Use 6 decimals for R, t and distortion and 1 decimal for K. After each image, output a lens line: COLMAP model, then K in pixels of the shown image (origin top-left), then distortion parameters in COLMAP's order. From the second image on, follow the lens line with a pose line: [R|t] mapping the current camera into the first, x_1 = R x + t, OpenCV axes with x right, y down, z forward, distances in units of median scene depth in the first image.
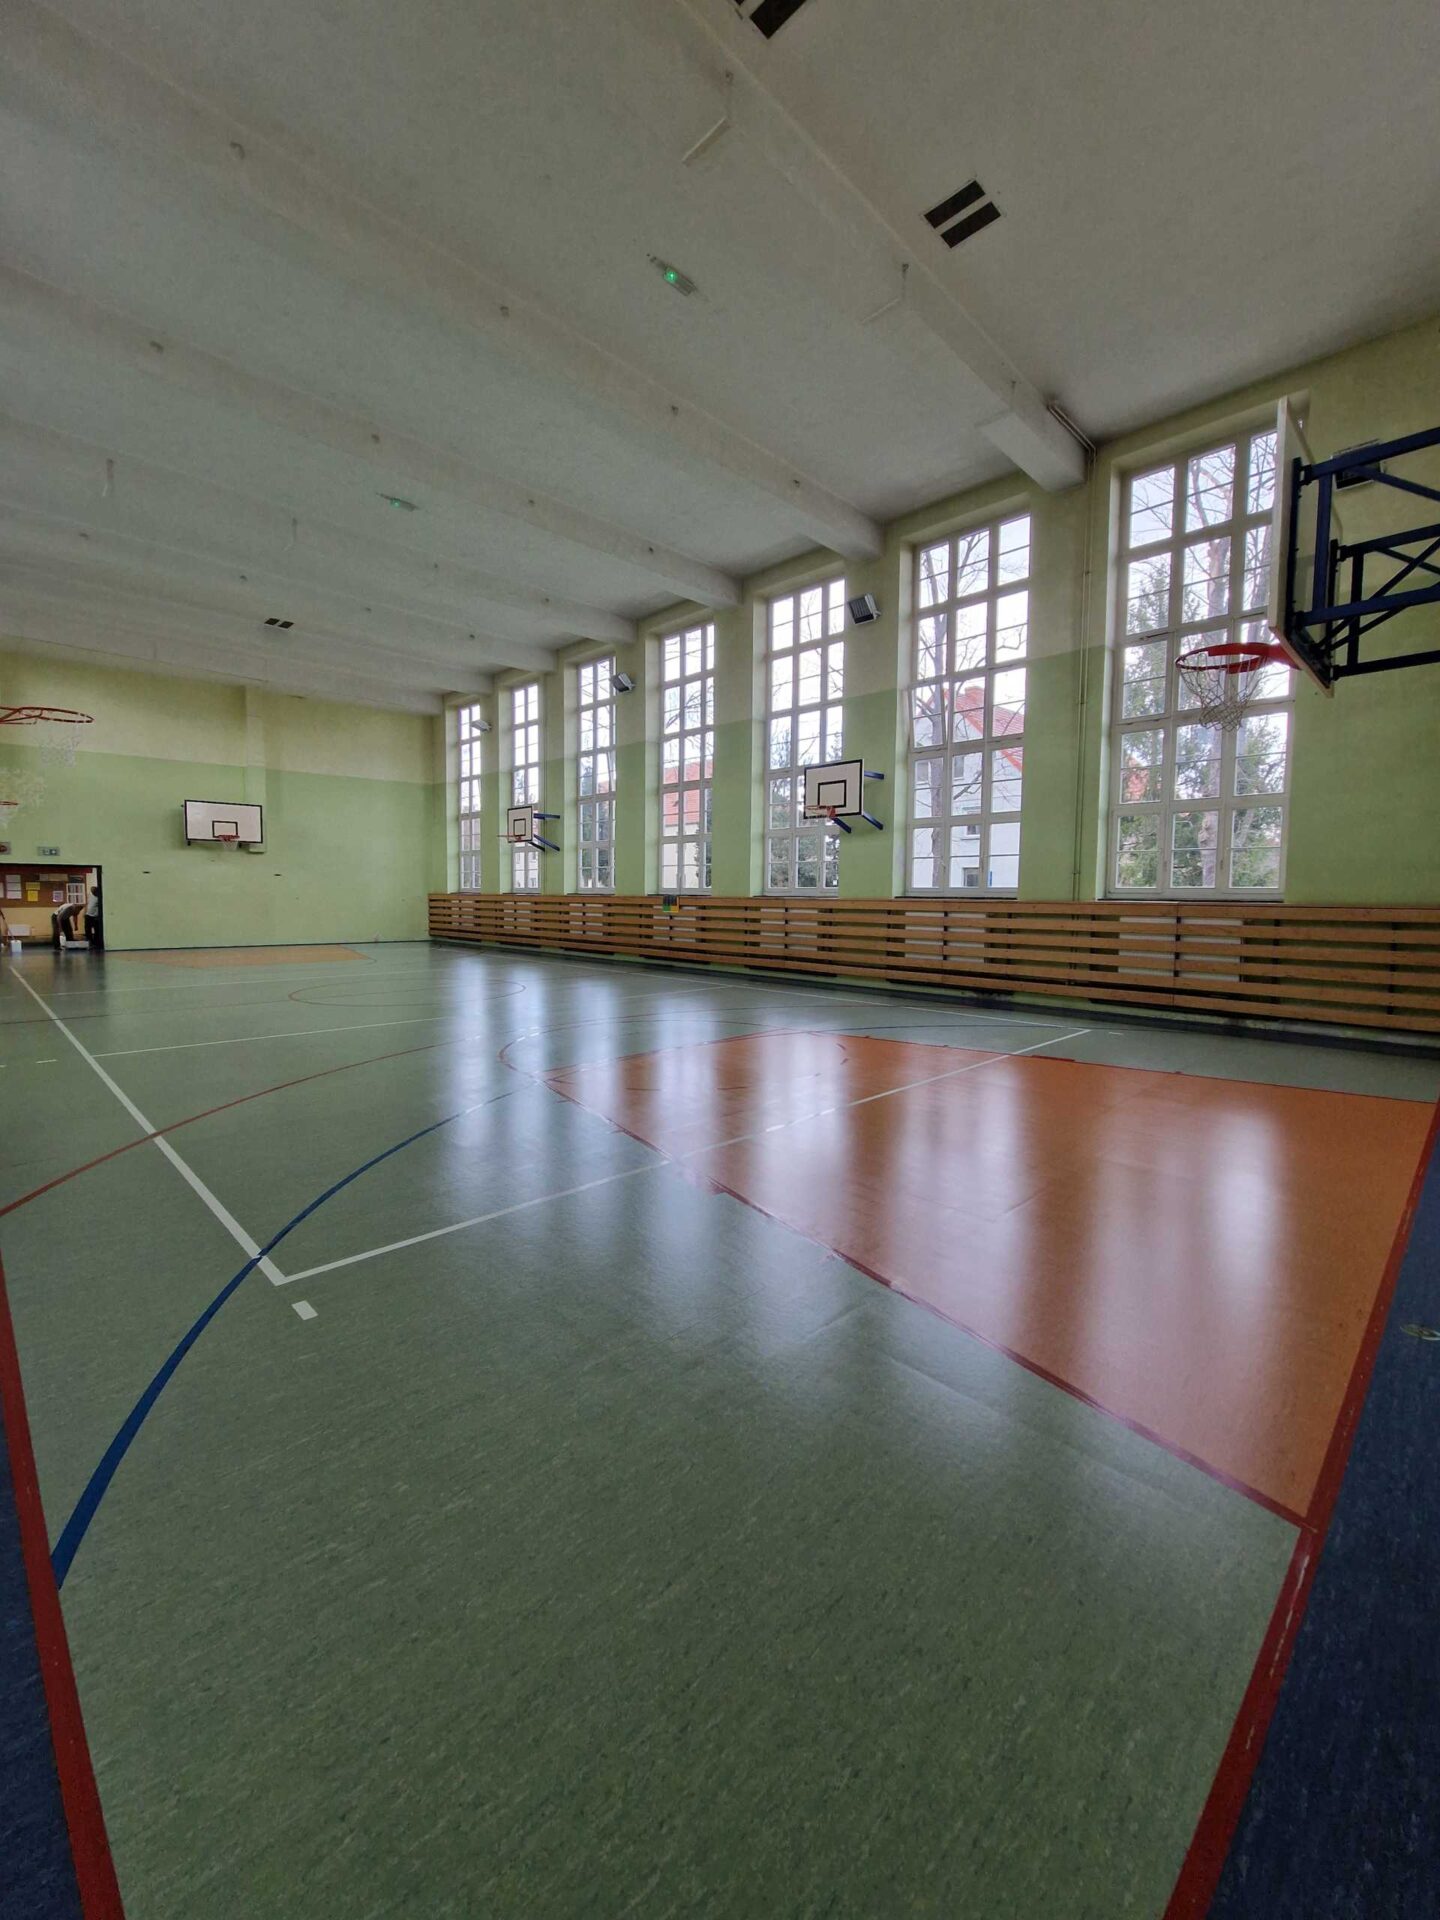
lens RADIAL K [[777.7, 0, 715.2], [0, 777.7, 941.0], [0, 0, 1]] dist [0.005462, -0.005293]
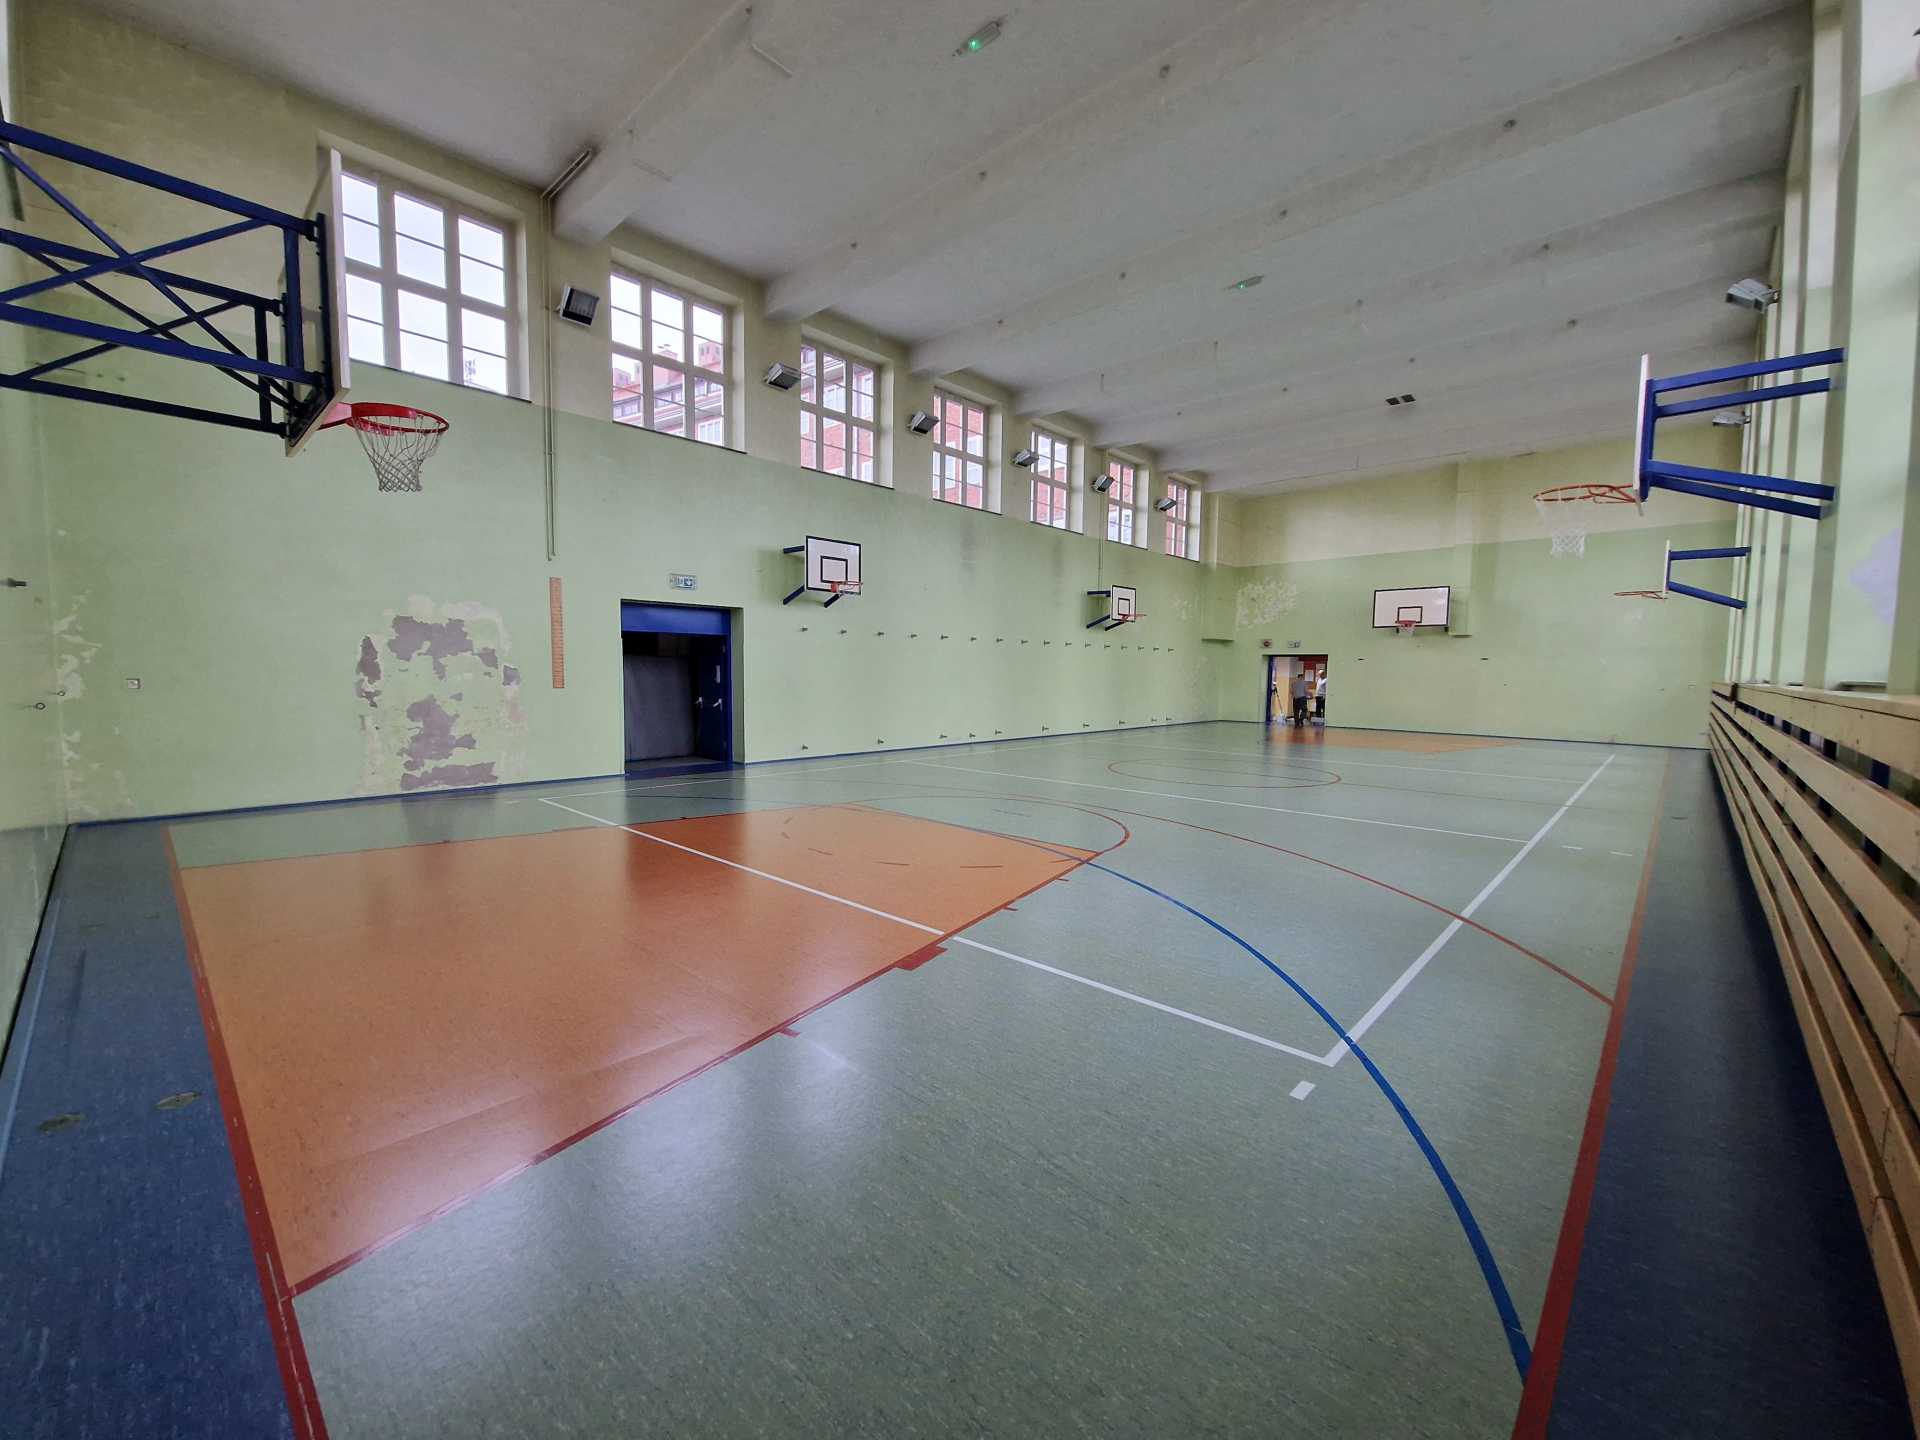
lens RADIAL K [[777.7, 0, 937.6], [0, 777.7, 725.0], [0, 0, 1]] dist [0.005462, -0.005293]
pose [[0.023190, 0.062936, -0.997748, 0.491399], [-0.073151, 0.995448, 0.061091, -0.024328], [0.997051, 0.071569, 0.027688, 0.492814]]
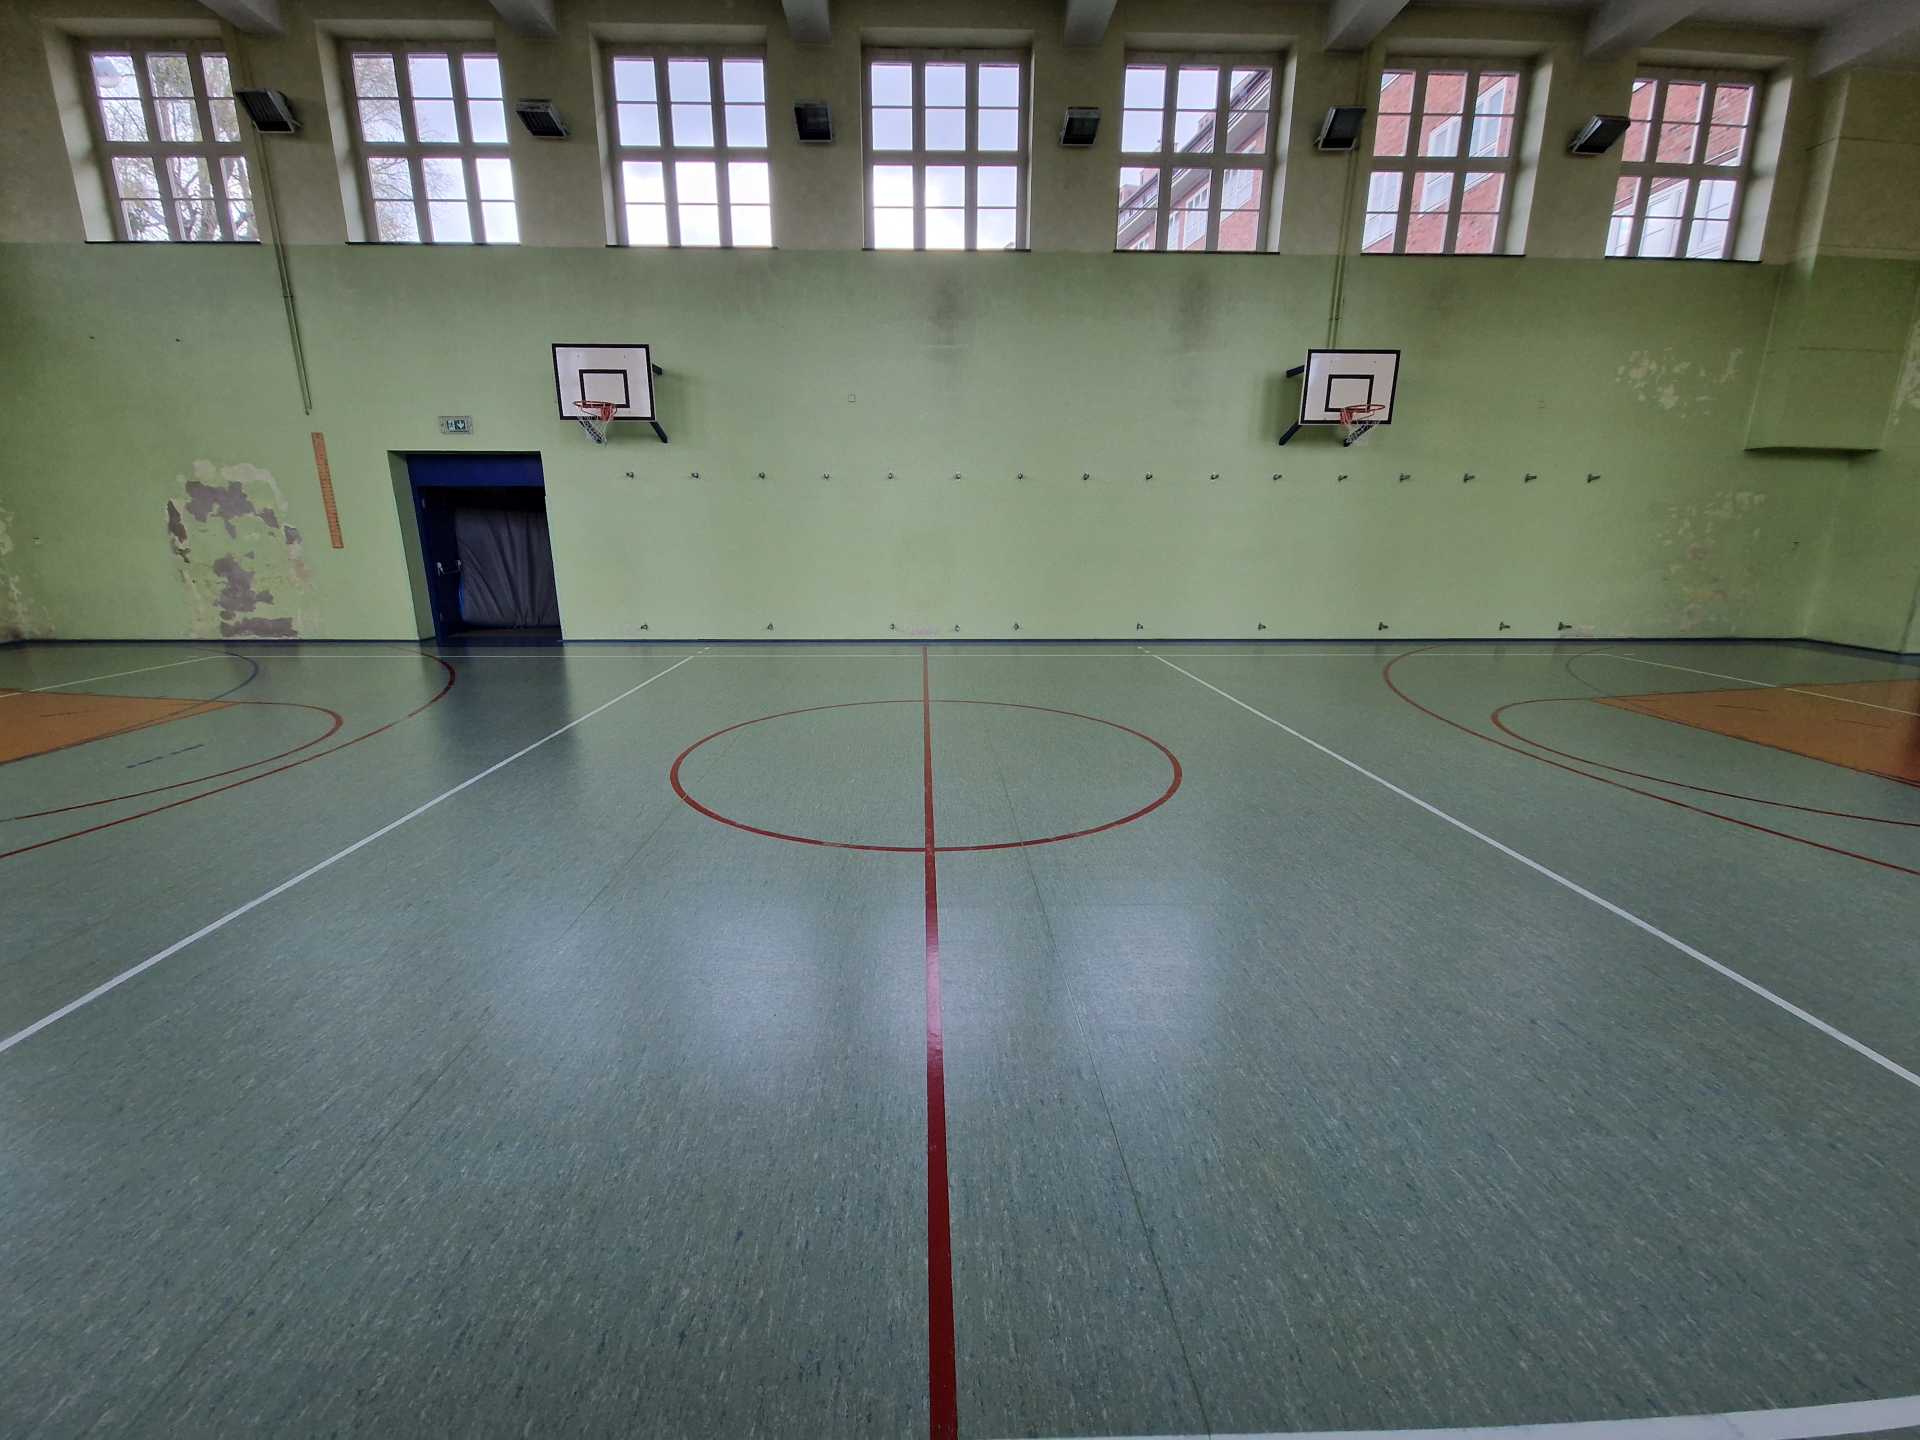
lens RADIAL K [[777.7, 0, 951.0], [0, 777.7, 723.4], [0, 0, 1]] dist [0.005462, -0.005293]
pose [[-0.690050, 0.167709, -0.704063, -0.070740], [-0.053316, 0.958361, 0.280537, -0.064295], [0.721795, 0.231123, -0.652375, 1.058606]]
